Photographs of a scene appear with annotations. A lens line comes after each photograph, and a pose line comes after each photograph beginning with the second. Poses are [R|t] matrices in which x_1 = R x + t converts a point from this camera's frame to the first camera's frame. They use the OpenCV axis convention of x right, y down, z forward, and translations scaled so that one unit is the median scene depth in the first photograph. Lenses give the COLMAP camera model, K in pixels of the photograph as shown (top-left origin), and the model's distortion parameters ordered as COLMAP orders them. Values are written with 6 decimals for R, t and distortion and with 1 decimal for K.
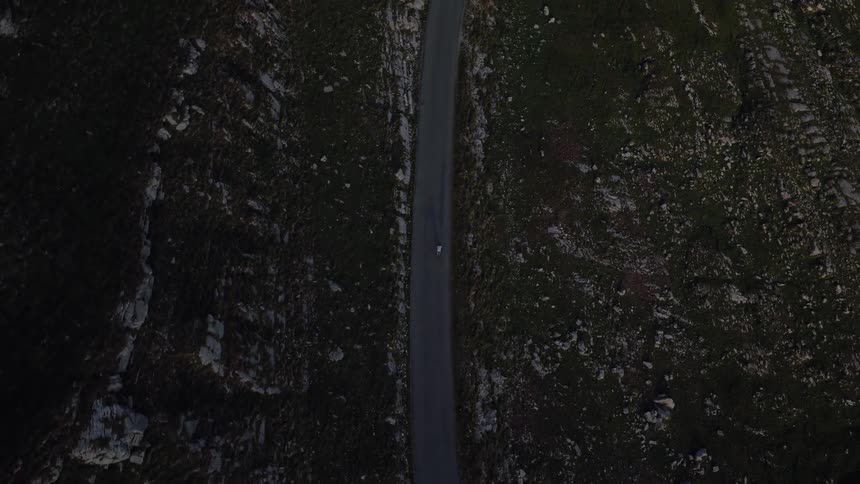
lens RADIAL K [[784.1, 0, 430.0], [0, 784.1, 242.0], [0, 0, 1]] dist [0.000838, 0.021428]
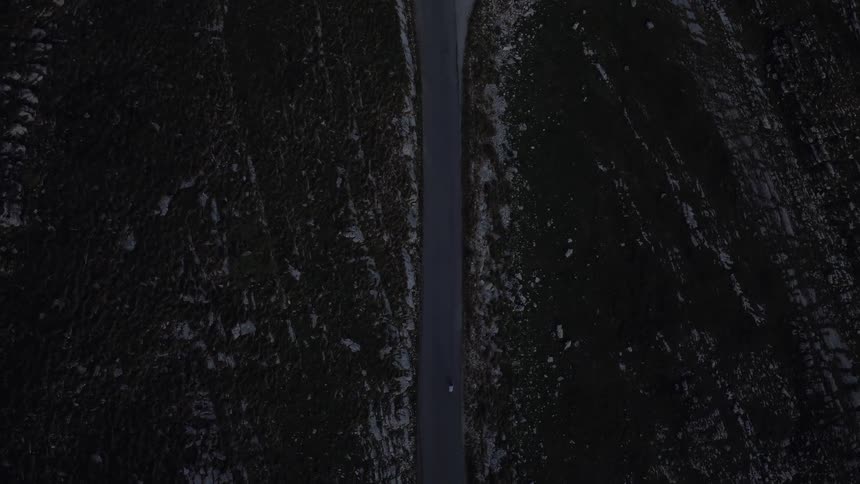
lens RADIAL K [[784.1, 0, 430.0], [0, 784.1, 242.0], [0, 0, 1]] dist [0.000838, 0.021428]
pose [[0.992698, -0.112368, 0.043863, -0.008515], [0.102070, 0.976273, 0.190979, -0.561333], [-0.064282, -0.185108, 0.980614, 0.243489]]
